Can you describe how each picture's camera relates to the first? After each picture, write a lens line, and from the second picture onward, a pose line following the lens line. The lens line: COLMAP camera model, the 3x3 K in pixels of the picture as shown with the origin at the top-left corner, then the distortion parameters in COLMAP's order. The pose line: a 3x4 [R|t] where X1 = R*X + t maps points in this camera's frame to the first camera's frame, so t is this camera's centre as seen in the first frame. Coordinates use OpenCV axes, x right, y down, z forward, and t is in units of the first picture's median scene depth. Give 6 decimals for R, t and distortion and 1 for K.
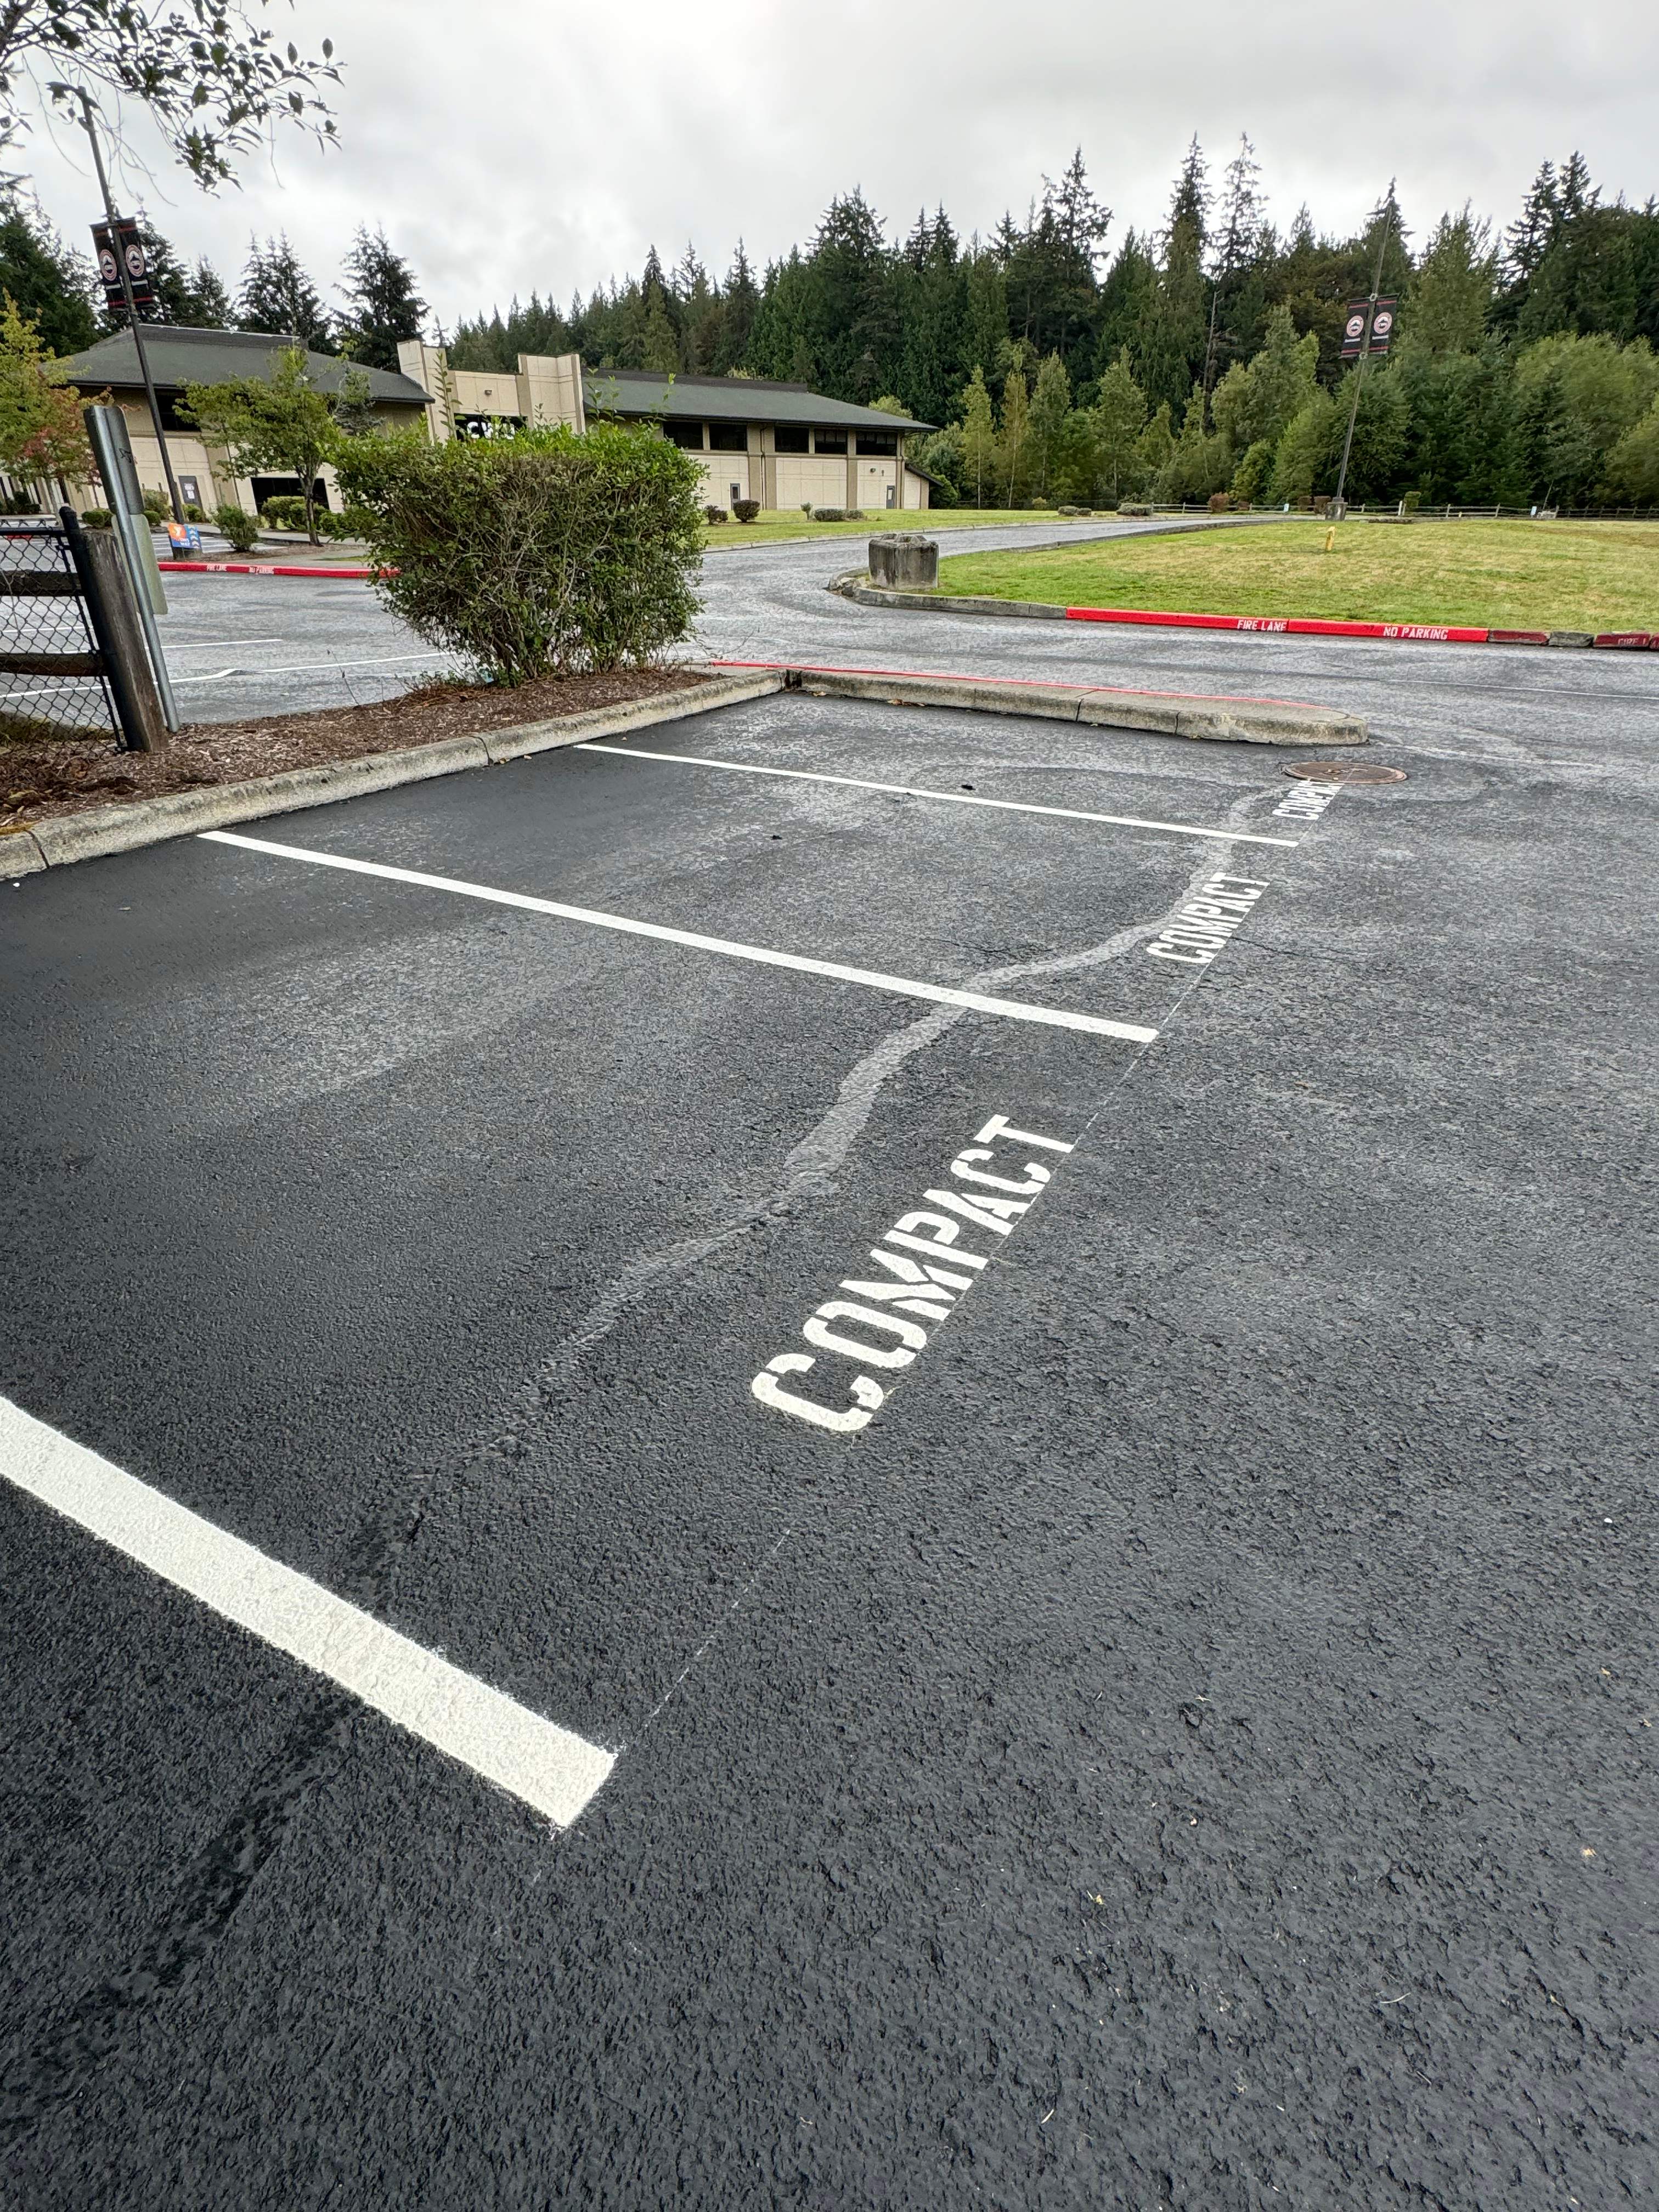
lens RADIAL K [[1136.9, 0, 826.6], [0, 1136.9, 1105.3], [0, 0, 1]] dist [-0.000380, -0.001563]
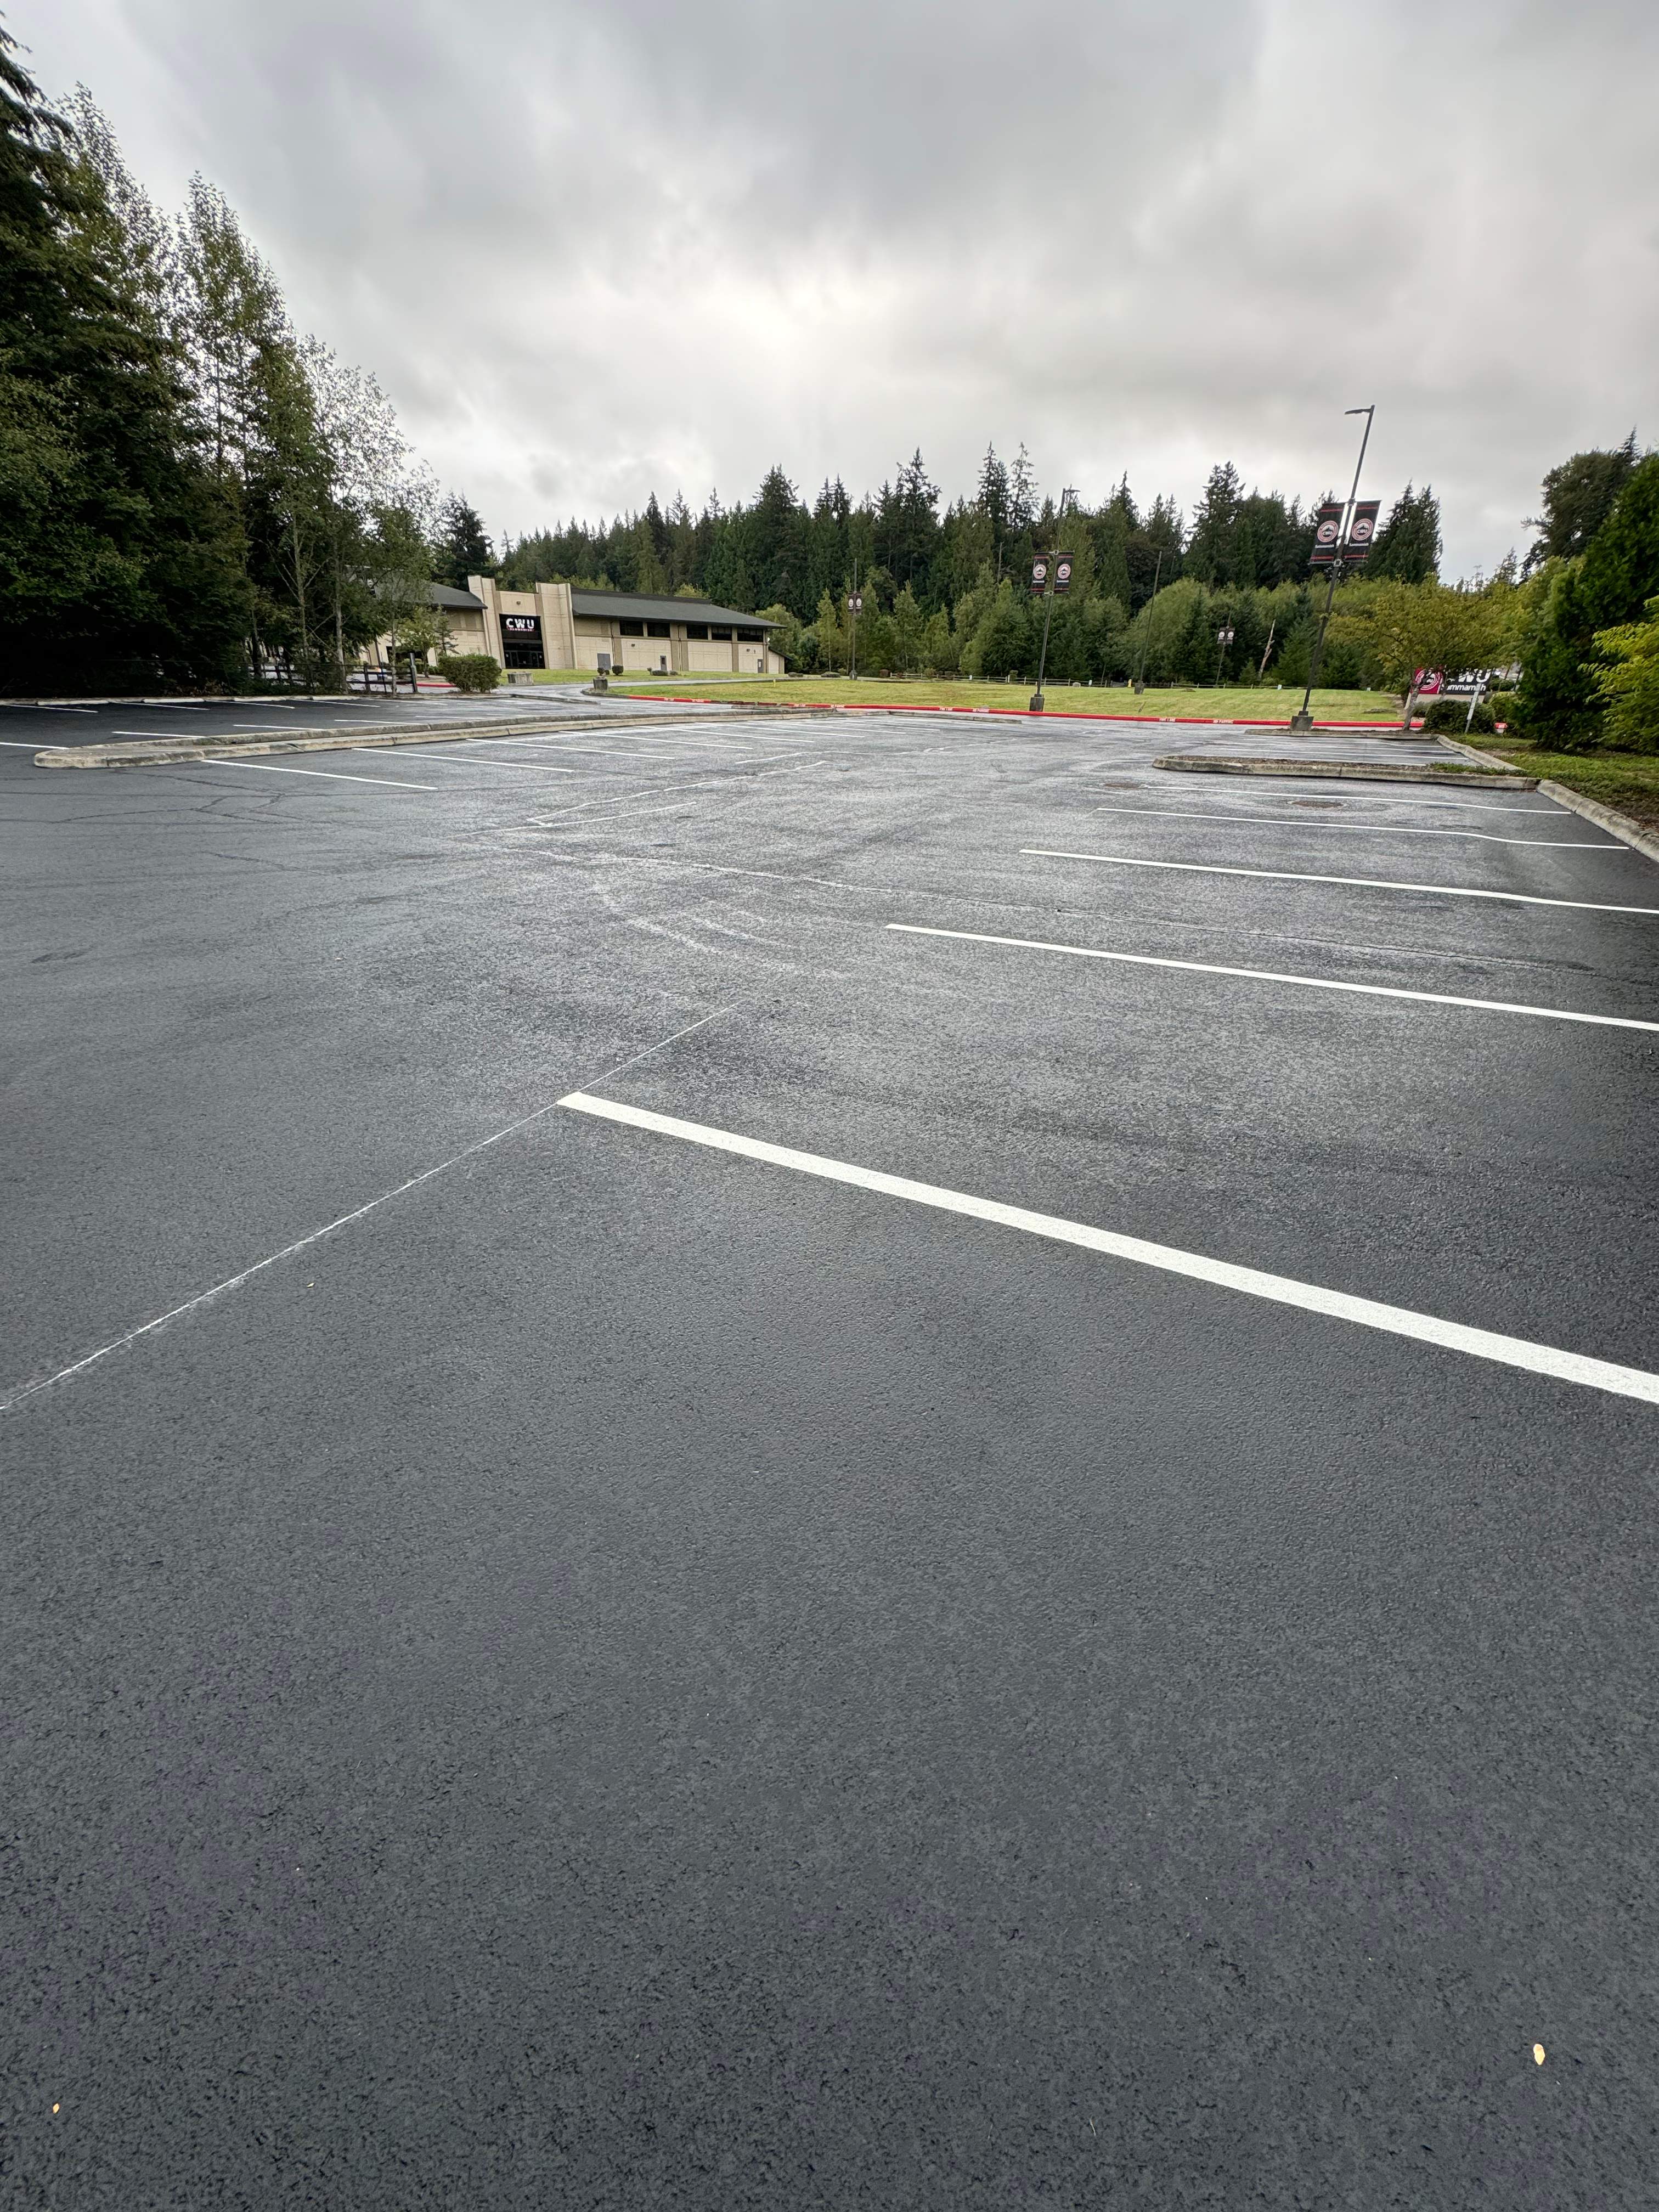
lens RADIAL K [[878.9, 0, 828.8], [0, 878.9, 1107.3], [0, 0, 1]] dist [-0.002855, 0.000051]
pose [[0.999487, 0.012160, 0.029631, 0.102797], [-0.011426, 0.999627, -0.024796, 0.128107], [-0.029922, 0.024445, 0.999253, -0.245137]]
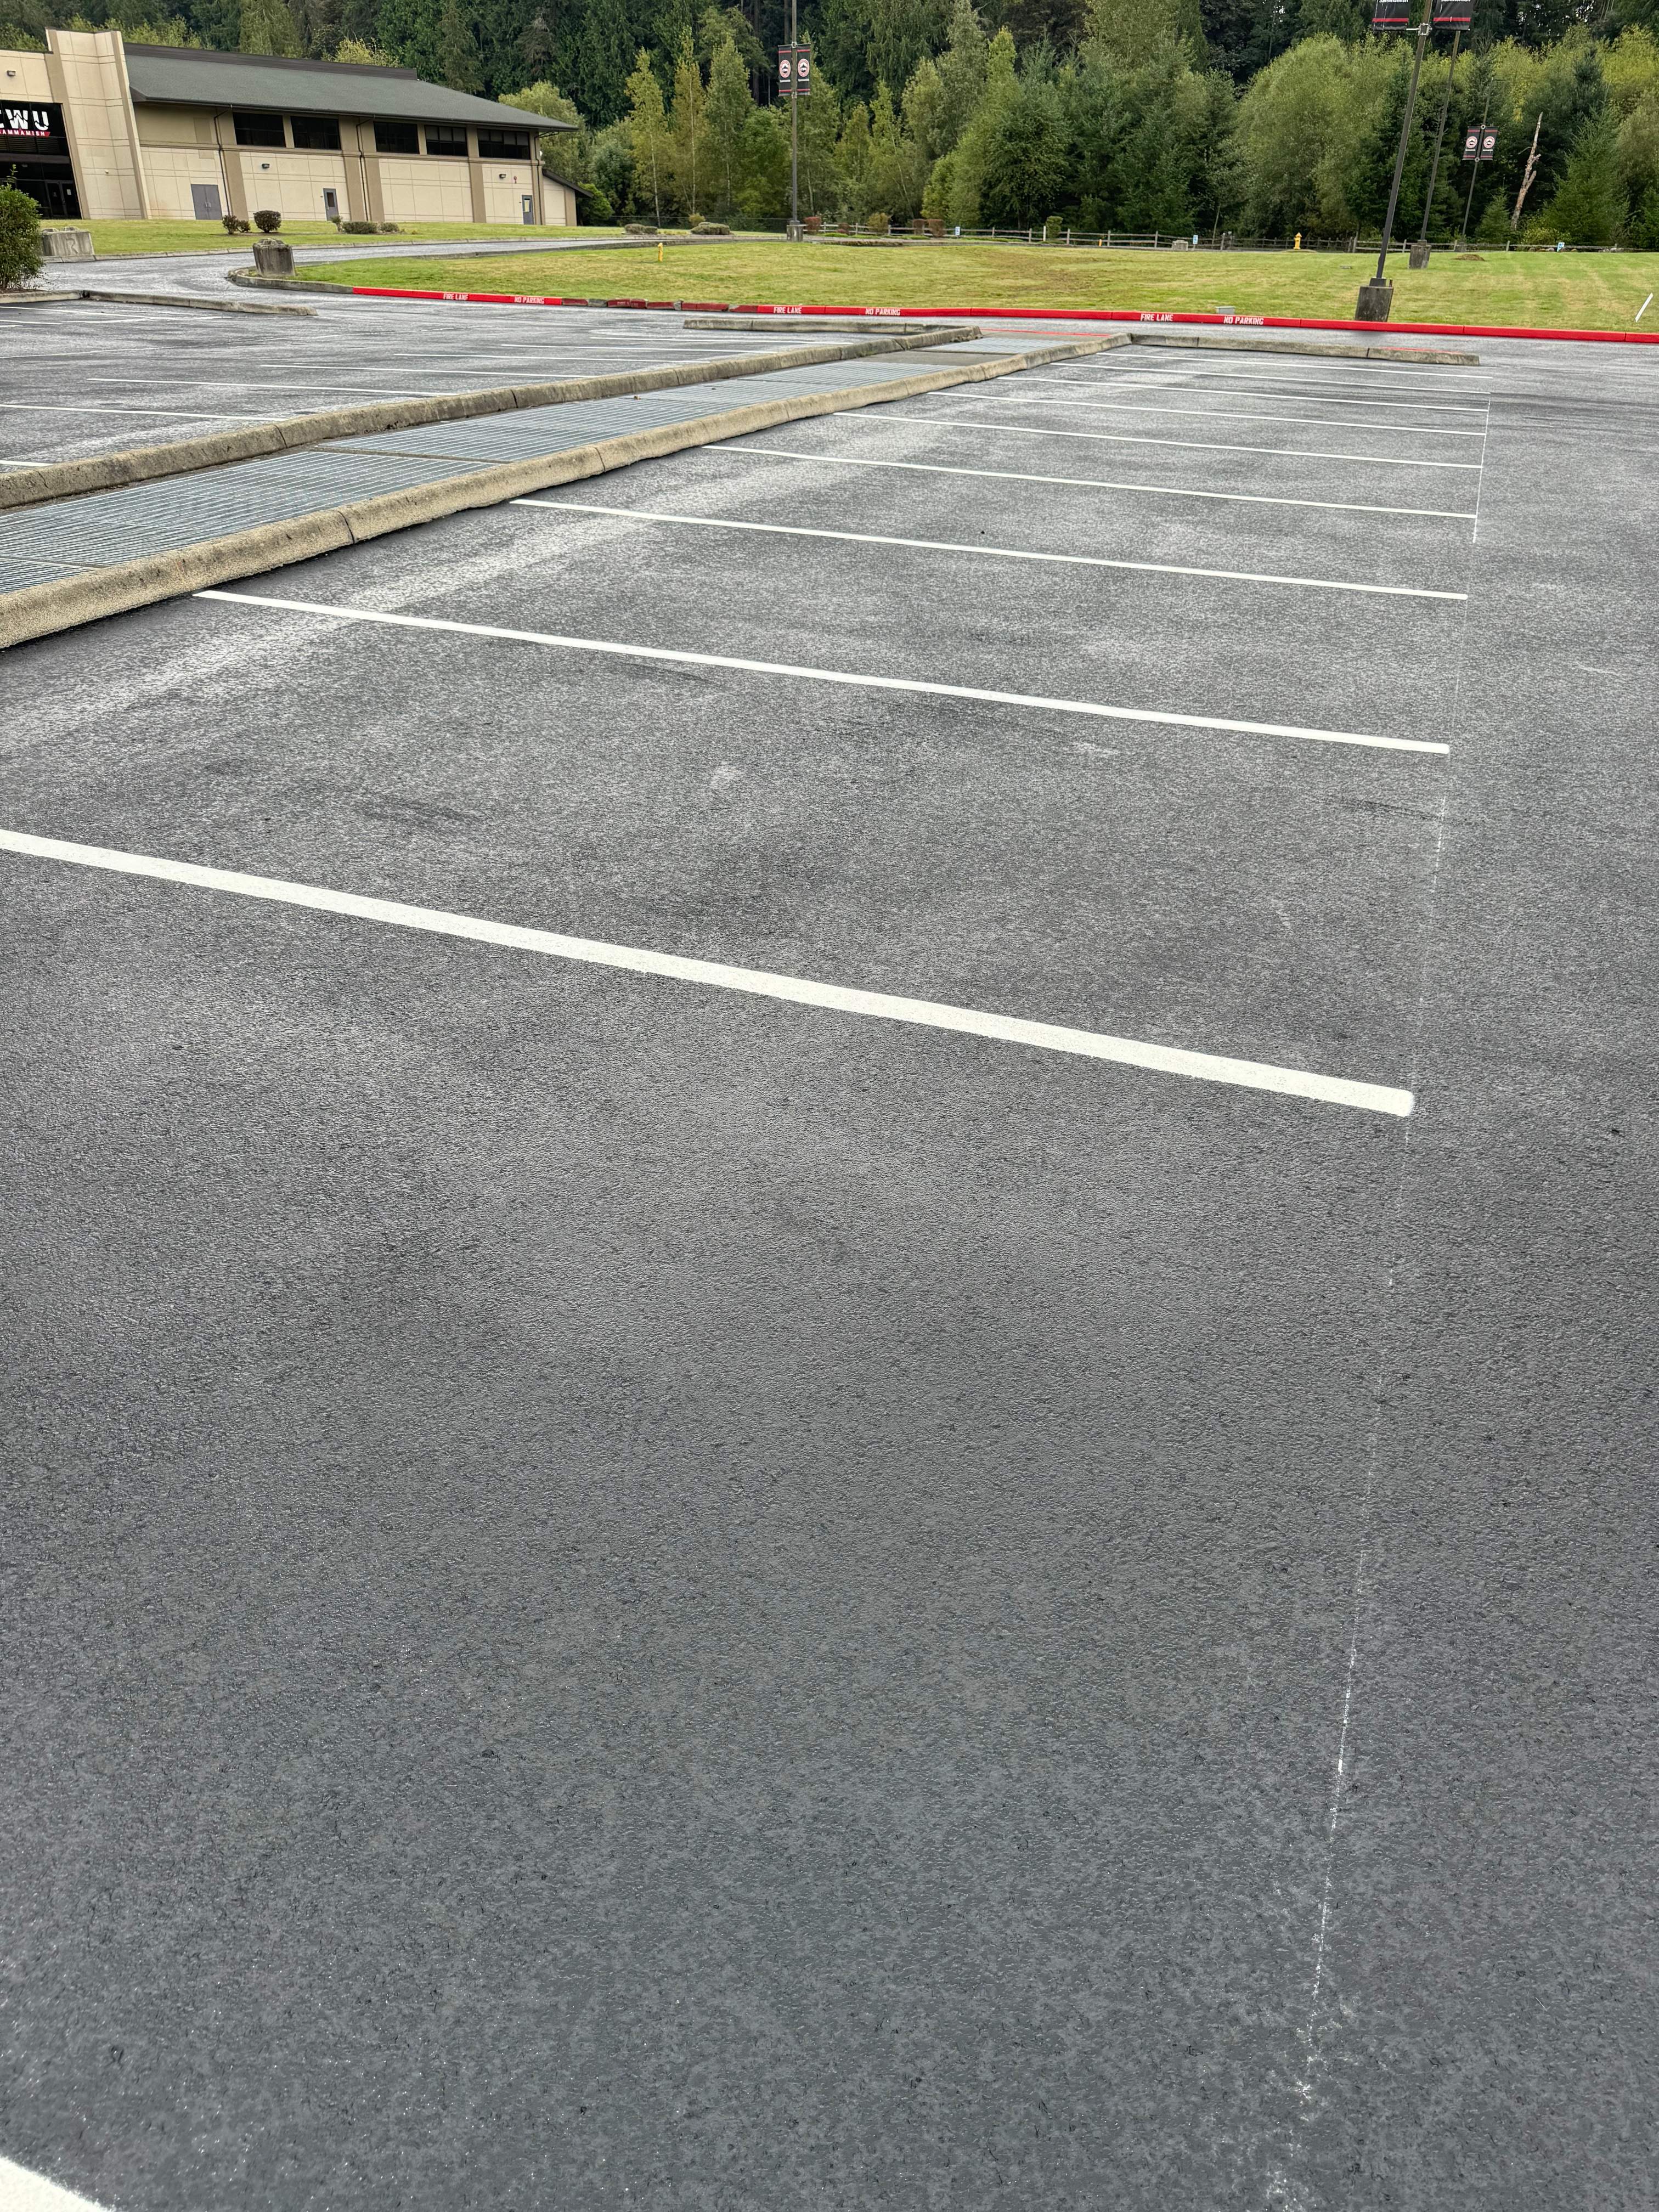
lens RADIAL K [[1565.4, 0, 830.2], [0, 1565.4, 1111.6], [0, 0, 1]] dist [0.016471, -0.019366]
pose [[0.988847, -0.056049, 0.137989, 0.063928], [0.051788, 0.998069, 0.034283, 0.086154], [-0.139645, -0.026755, 0.989840, -0.166392]]
